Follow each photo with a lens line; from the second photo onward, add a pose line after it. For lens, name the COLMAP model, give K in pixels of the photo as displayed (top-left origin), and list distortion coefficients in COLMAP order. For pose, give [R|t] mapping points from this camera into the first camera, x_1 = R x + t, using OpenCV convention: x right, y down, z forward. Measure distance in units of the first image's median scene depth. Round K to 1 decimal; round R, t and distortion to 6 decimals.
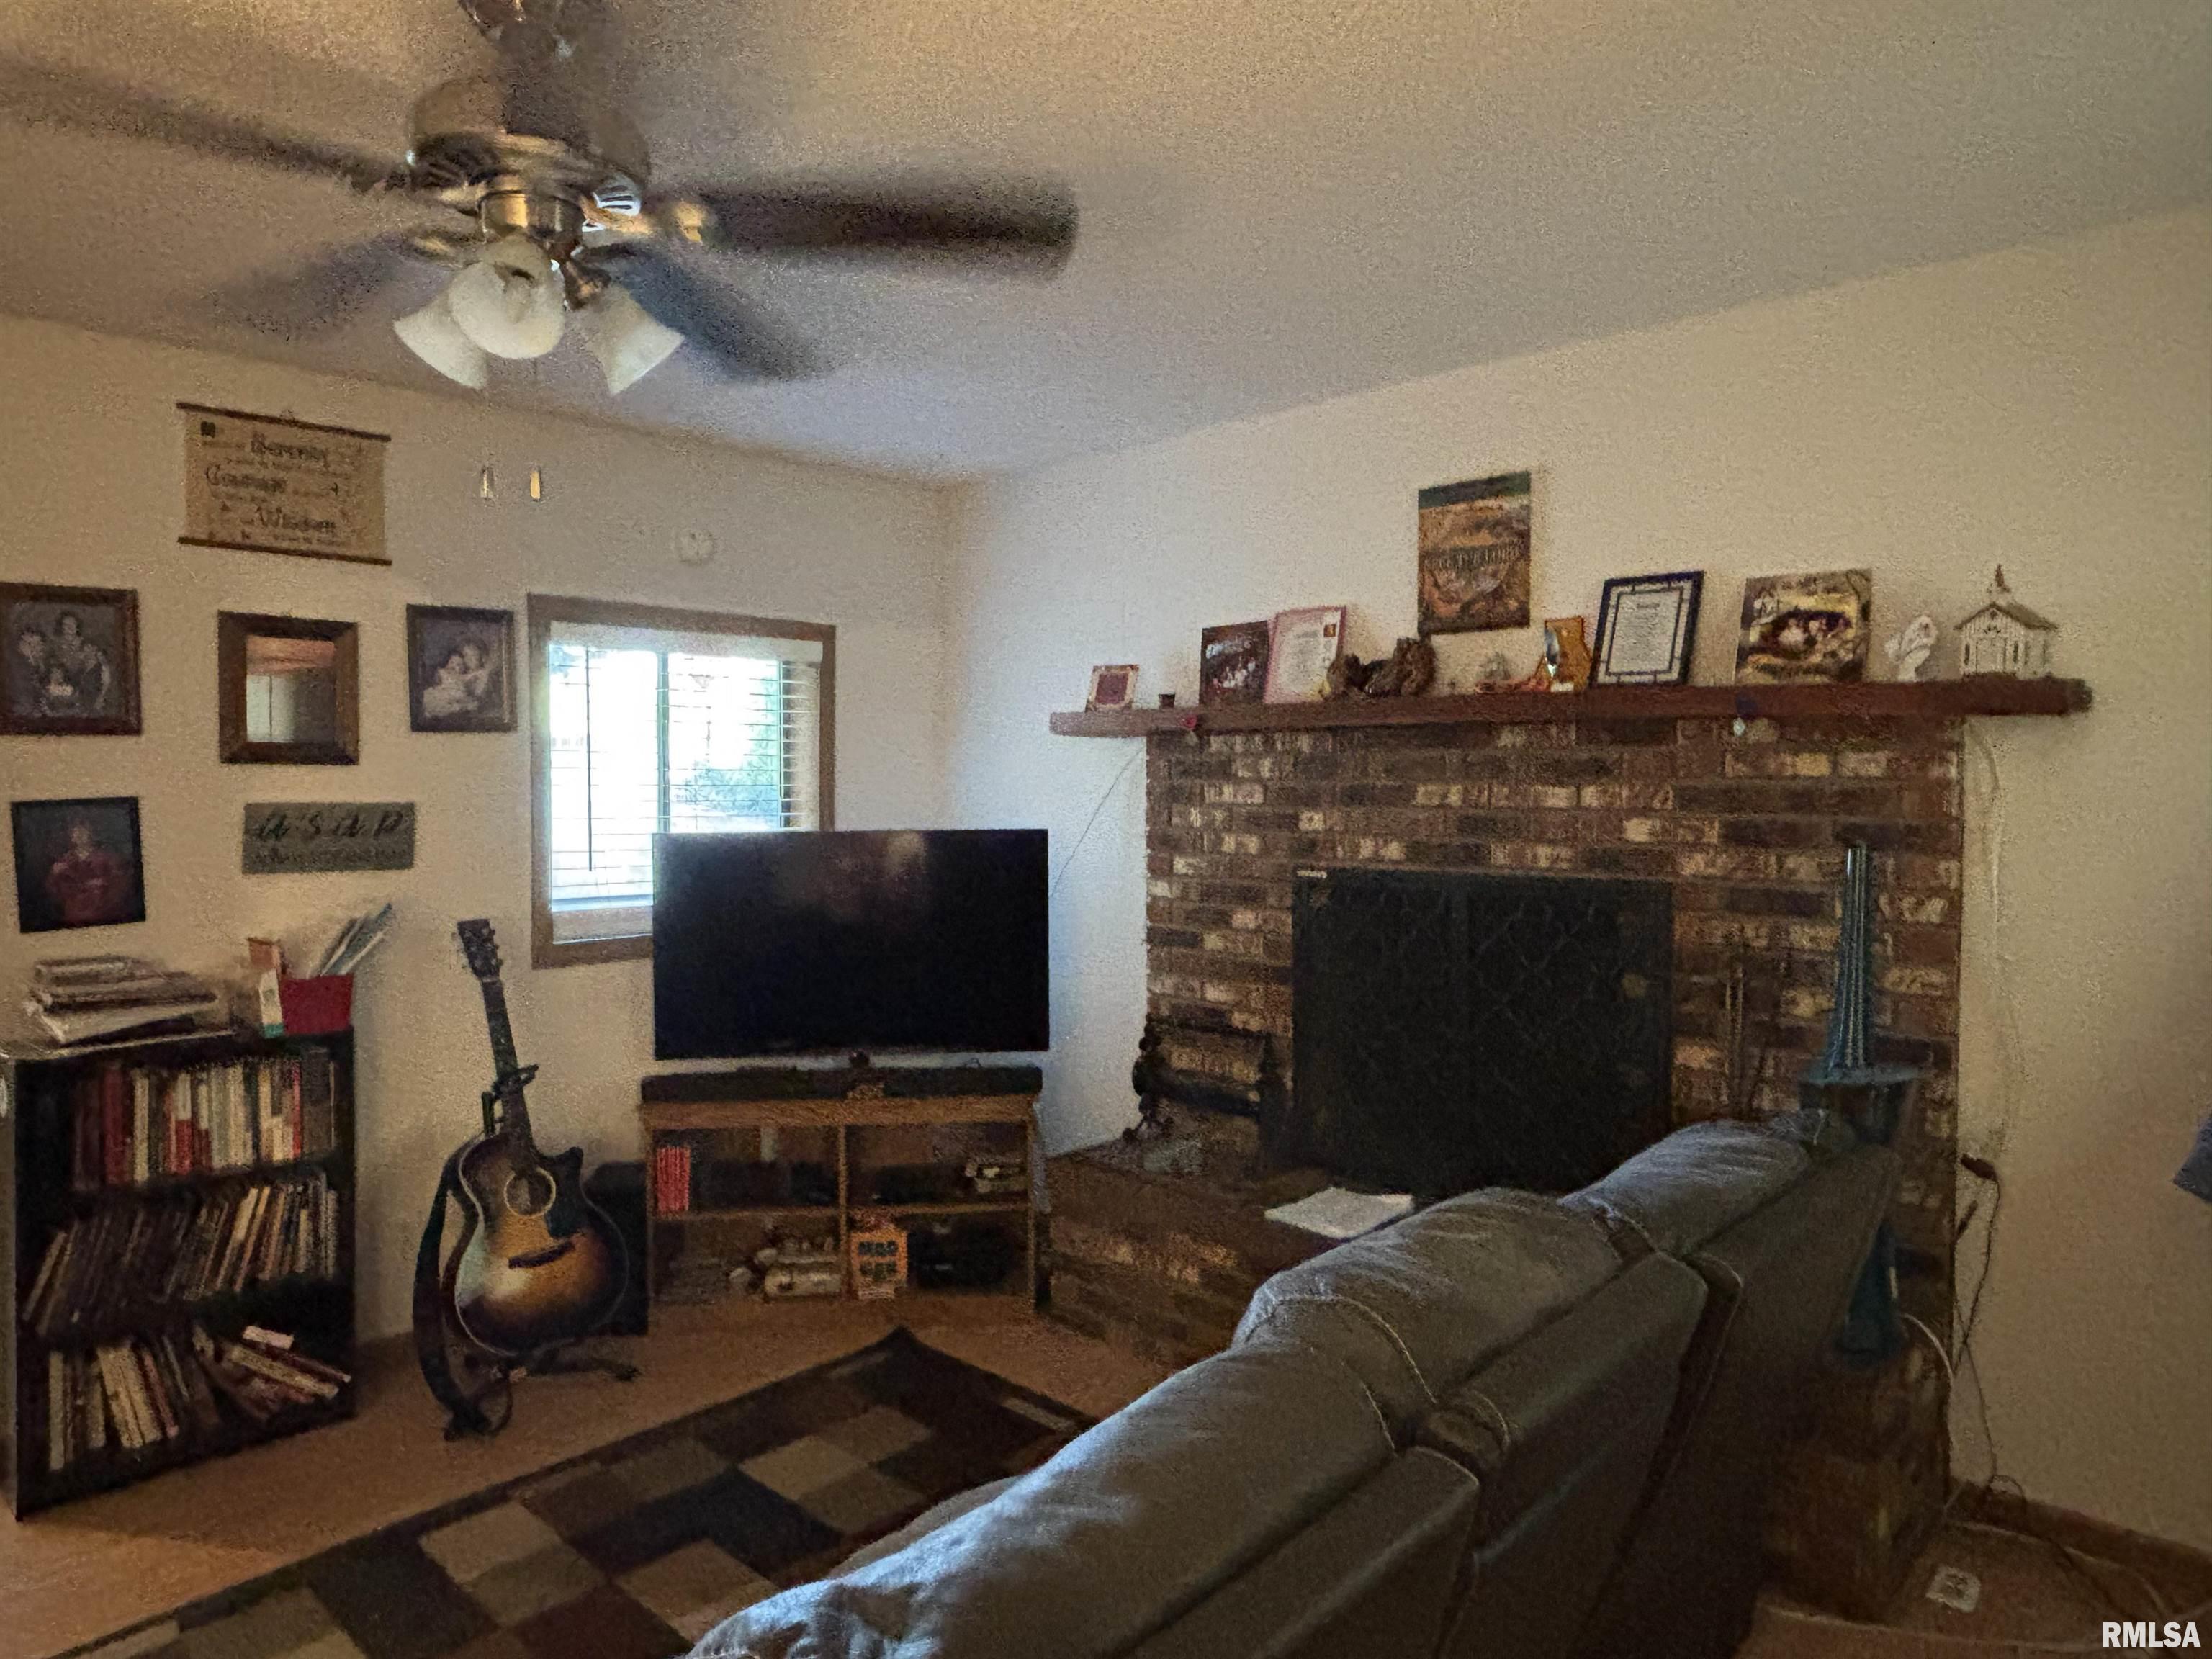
lens RADIAL K [[1360.5, 0, 1106.0], [0, 1360.5, 829.5], [0, 0, 1]] dist [0.001971, -0.001864]
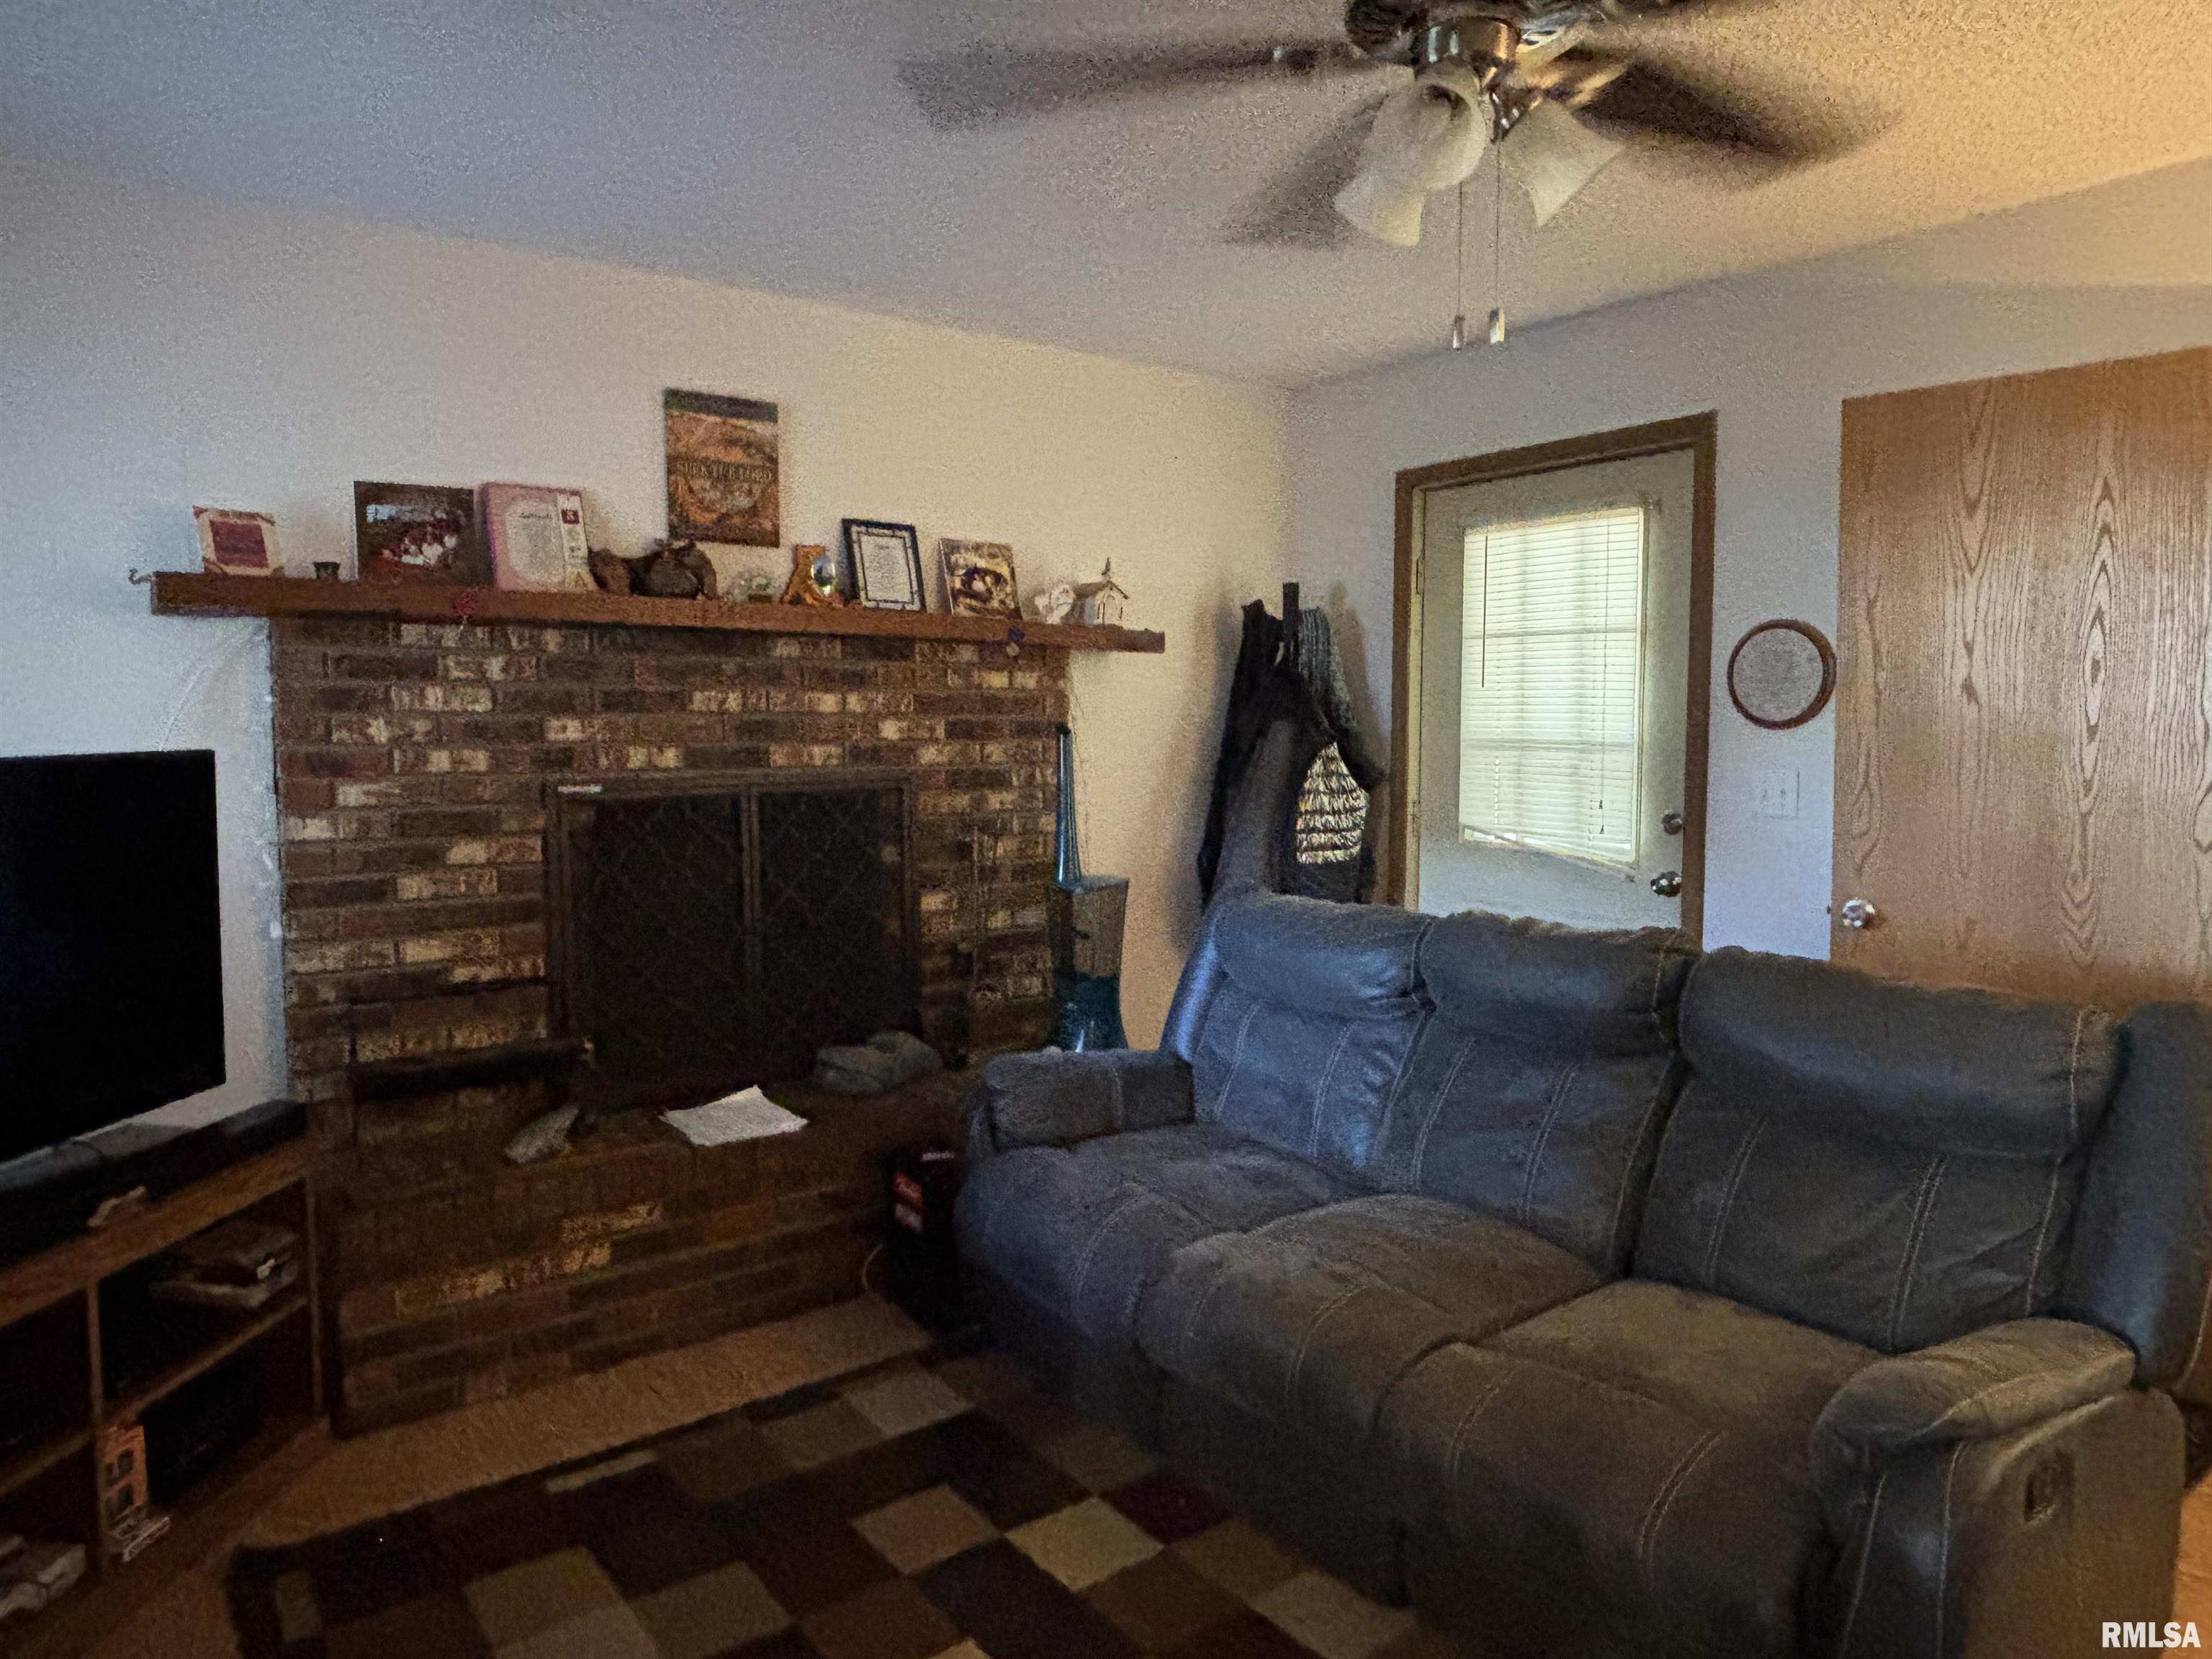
lens RADIAL K [[1360.5, 0, 1106.0], [0, 1360.5, 829.5], [0, 0, 1]] dist [0.001971, -0.001864]
pose [[0.171342, -0.080633, 0.981906, -0.719561], [0.035999, 0.996492, 0.075549, 0.004363], [-0.984554, 0.022403, 0.173644, 0.537572]]
